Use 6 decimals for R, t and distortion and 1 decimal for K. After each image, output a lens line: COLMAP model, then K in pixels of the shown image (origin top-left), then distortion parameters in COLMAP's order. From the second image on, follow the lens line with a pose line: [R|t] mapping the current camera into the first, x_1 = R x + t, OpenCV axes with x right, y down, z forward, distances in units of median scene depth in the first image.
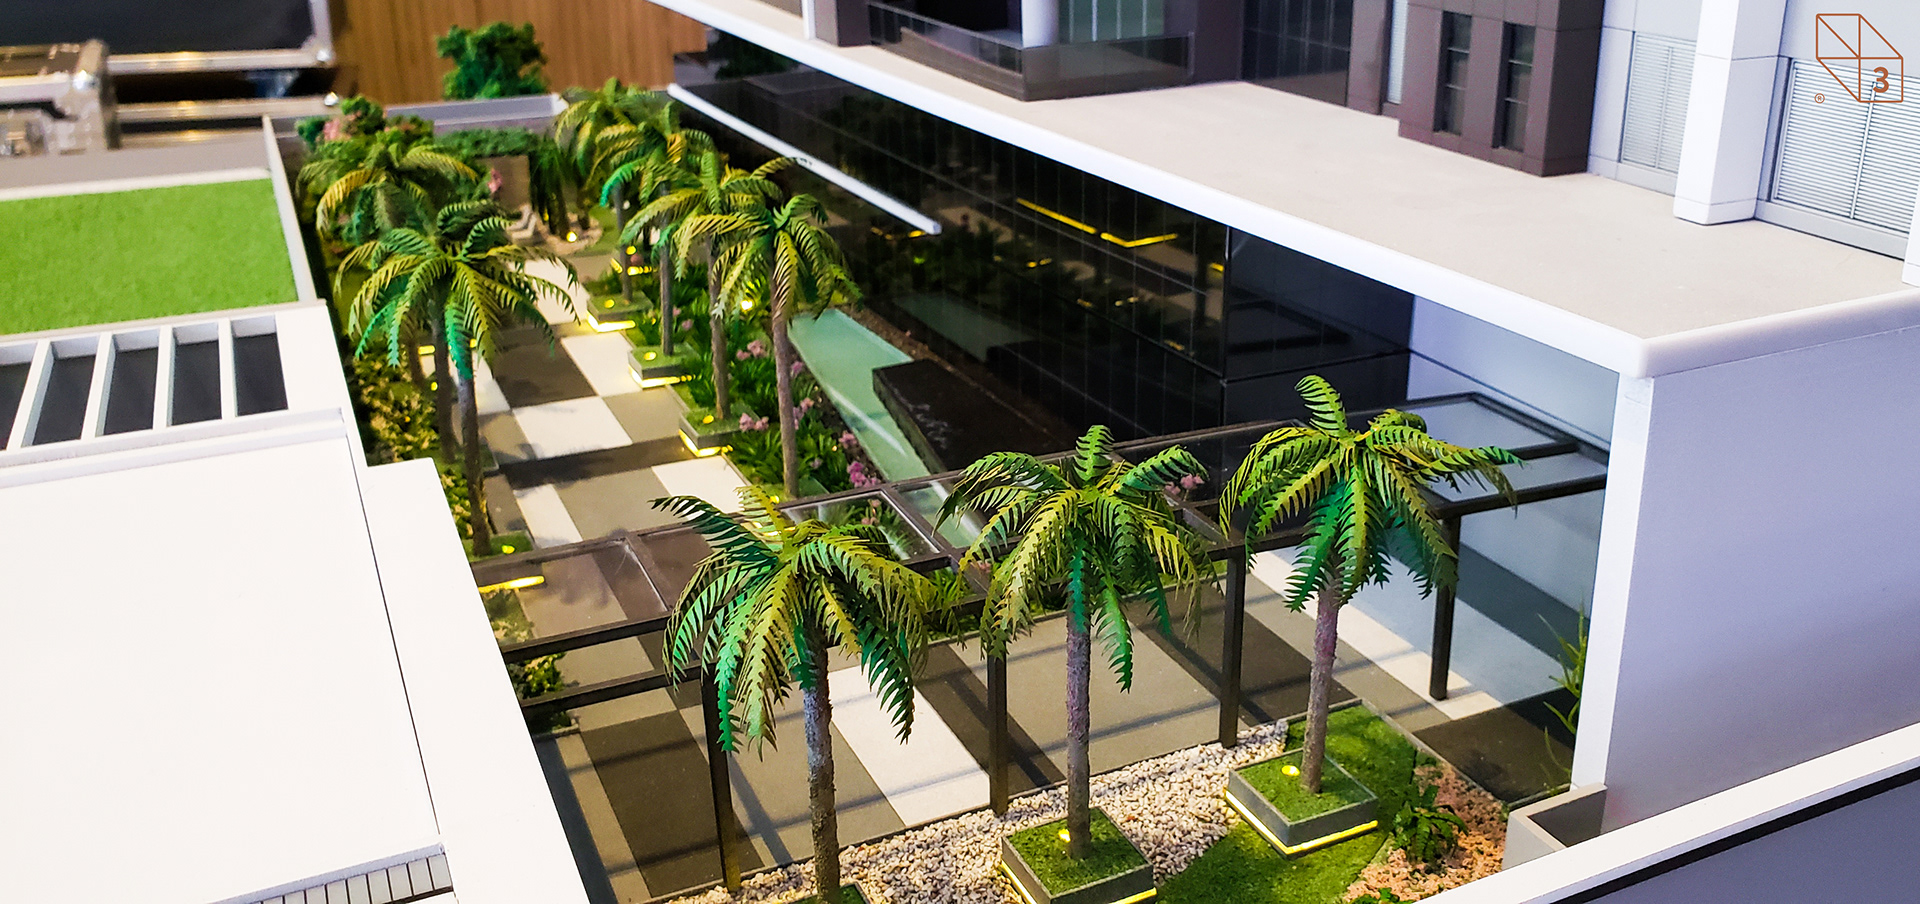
lens RADIAL K [[1722.3, 0, 960.0], [0, 1722.3, 452.0], [0, 0, 1]] dist [0.000044, -0.000357]
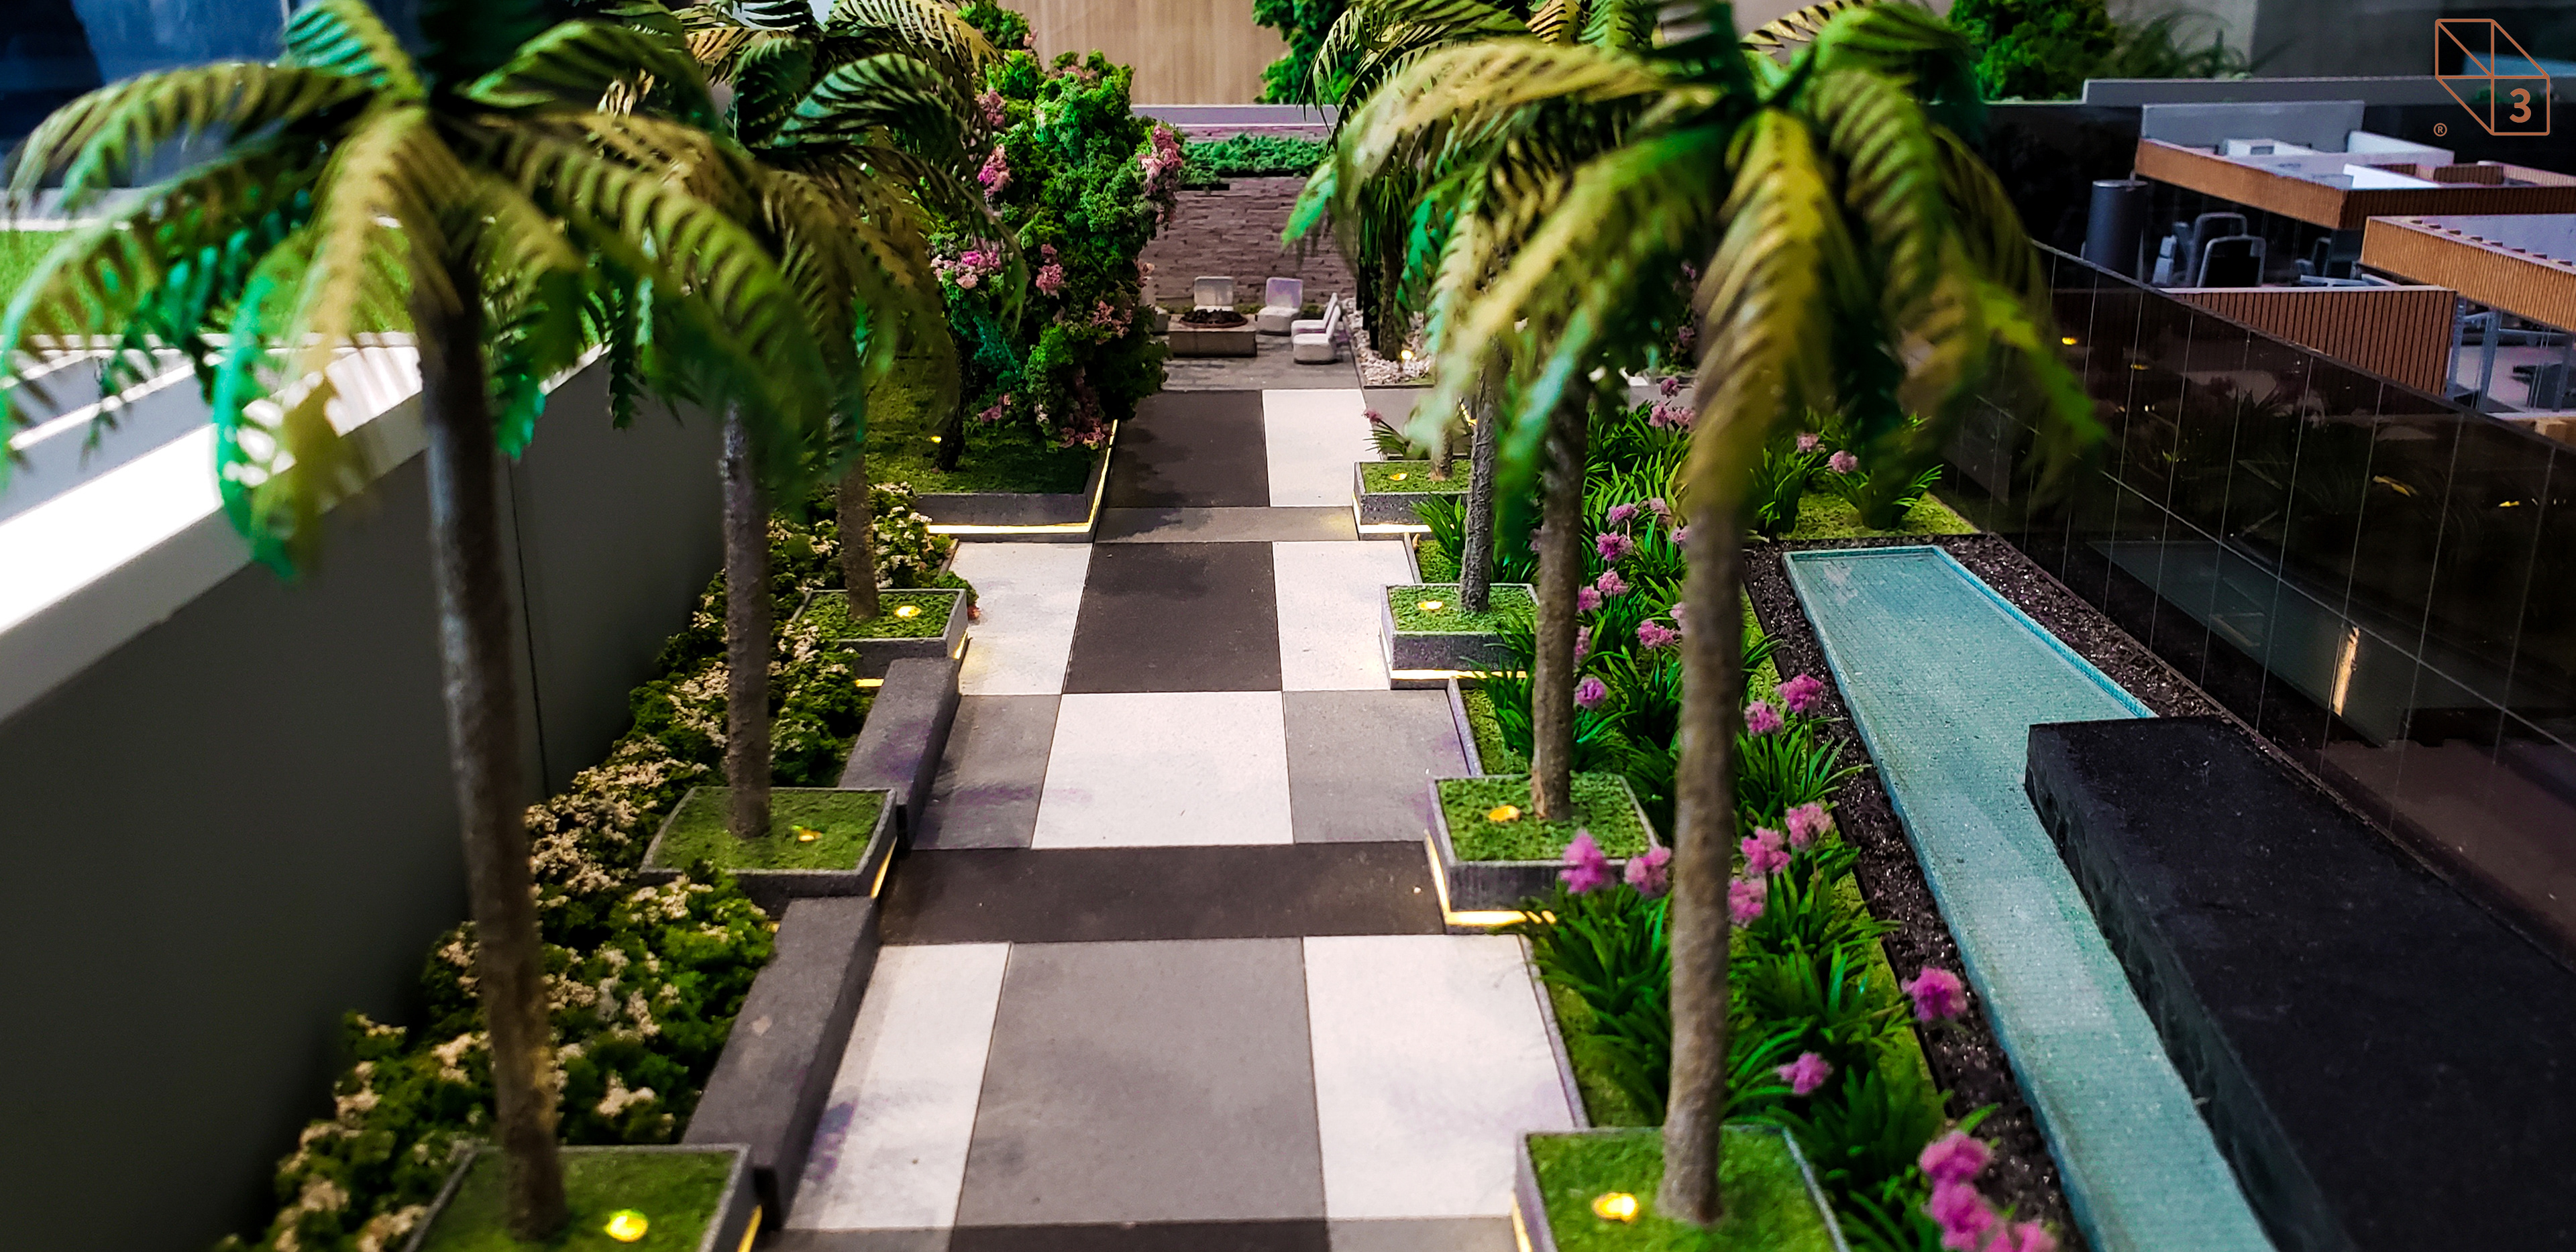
lens RADIAL K [[2231.3, 0, 1288.0], [0, 2231.3, 626.0], [0, 0, 1]] dist [-0.008031, -0.001655]
pose [[0.932757, 0.129156, -0.336576, -0.044218], [-0.146423, 0.988872, -0.026320, -0.035972], [0.329431, 0.073833, 0.941288, 0.560108]]
